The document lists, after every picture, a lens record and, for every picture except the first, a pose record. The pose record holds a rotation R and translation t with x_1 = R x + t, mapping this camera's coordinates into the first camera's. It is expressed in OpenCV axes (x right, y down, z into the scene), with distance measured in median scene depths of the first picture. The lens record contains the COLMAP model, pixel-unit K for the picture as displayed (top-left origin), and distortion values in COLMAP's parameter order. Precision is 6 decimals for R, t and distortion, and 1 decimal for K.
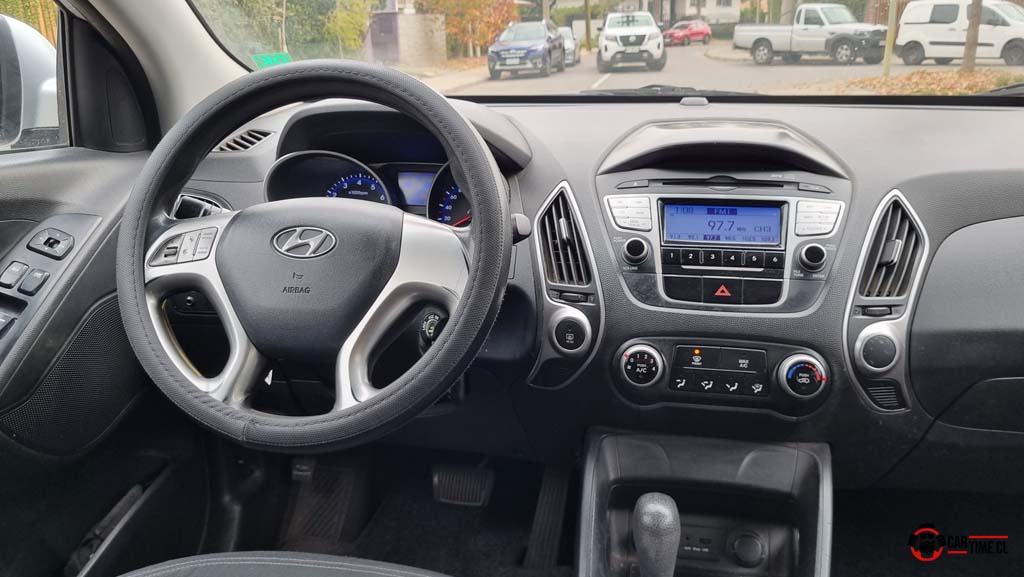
lens RADIAL K [[792.9, 0, 502.7], [0, 792.9, 284.4], [0, 0, 1]] dist [0.016432, -0.000236]
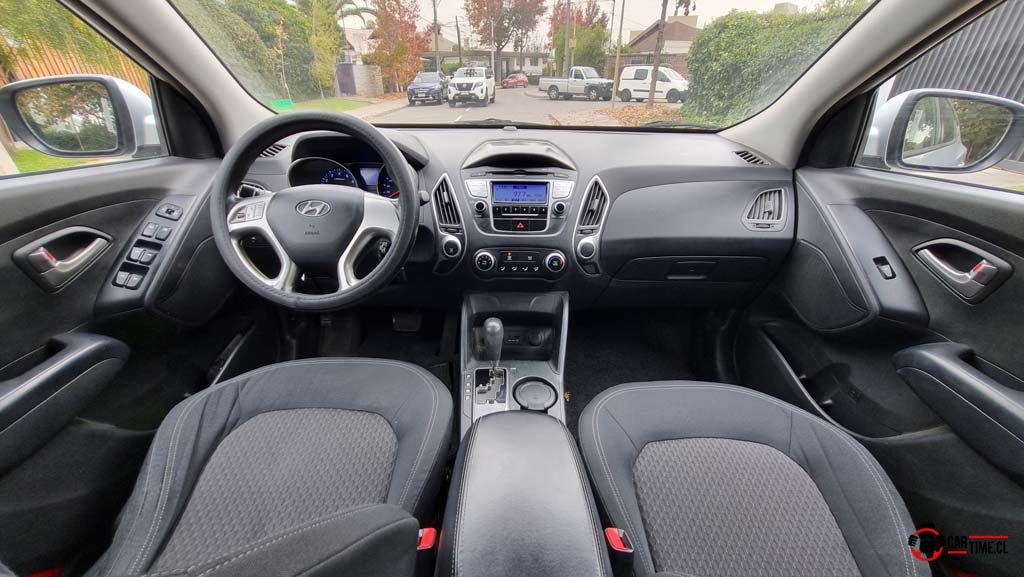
lens RADIAL K [[401.6, 0, 500.3], [0, 401.6, 297.0], [0, 0, 1]] dist [-0.001373, -0.000042]
pose [[0.982821, -0.066612, 0.172122, 0.020030], [0.032609, 0.980598, 0.193300, -0.013367], [-0.181659, -0.184366, 0.965924, -0.087425]]
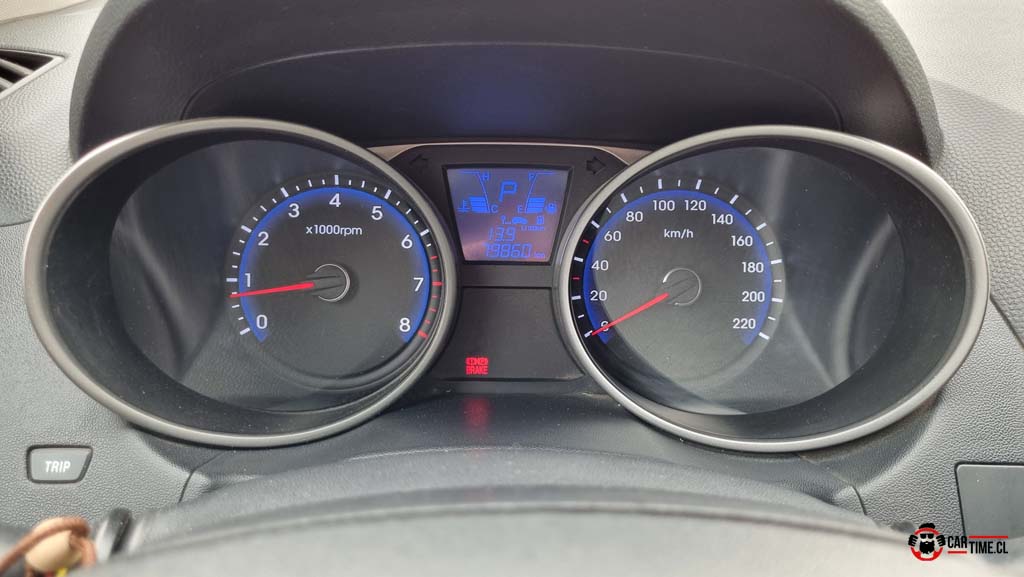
lens RADIAL K [[833.6, 0, 512.0], [0, 833.6, 288.5], [0, 0, 1]] dist [0.000418, -0.007286]
pose [[0.980638, -0.056460, 0.187512, -0.230328], [0.040800, 0.995429, 0.086351, -0.155182], [-0.191530, -0.077029, 0.978459, 0.817869]]
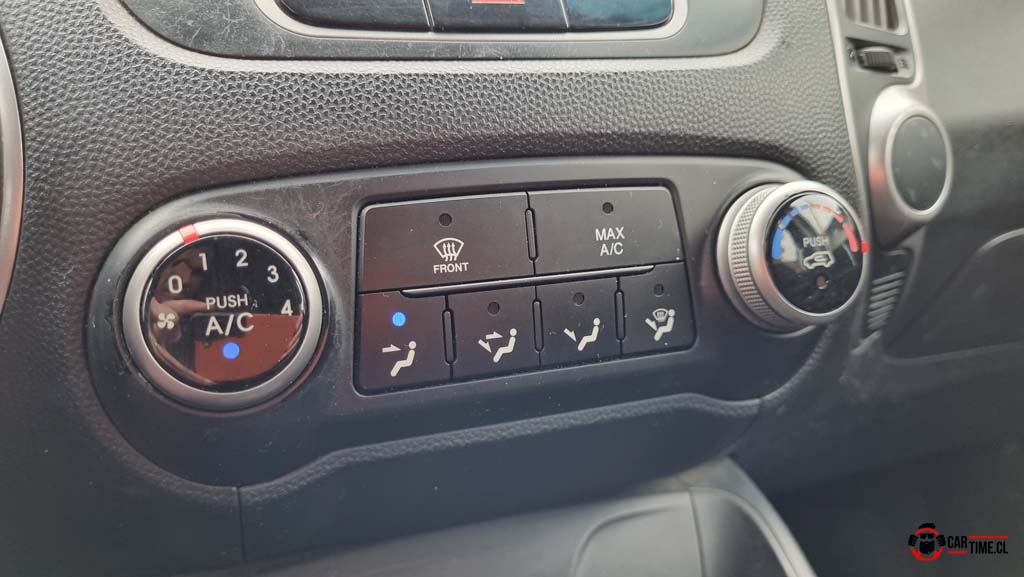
lens RADIAL K [[833.6, 0, 512.0], [0, 833.6, 288.5], [0, 0, 1]] dist [0.000418, -0.007286]
pose [[0.859085, -0.134750, 0.493777, 0.125011], [0.152777, 0.988253, 0.003886, 0.104621], [-0.488500, 0.072100, 0.869580, 0.735465]]
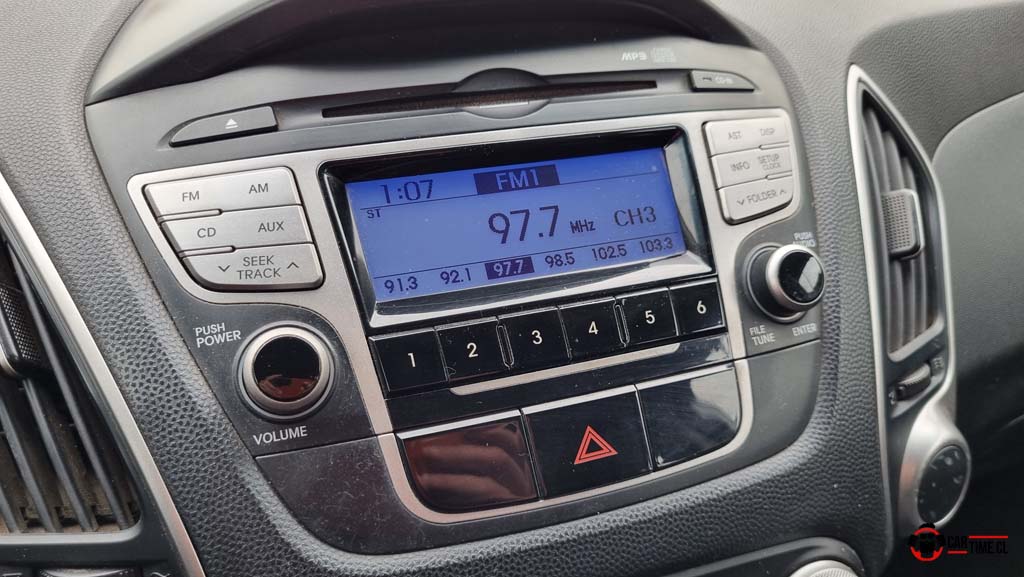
lens RADIAL K [[833.6, 0, 512.0], [0, 833.6, 288.5], [0, 0, 1]] dist [0.000418, -0.007286]
pose [[0.863076, -0.211385, 0.458712, 0.107652], [0.145655, 0.973790, 0.174692, -0.111071], [-0.483617, -0.083959, 0.871244, 0.710160]]
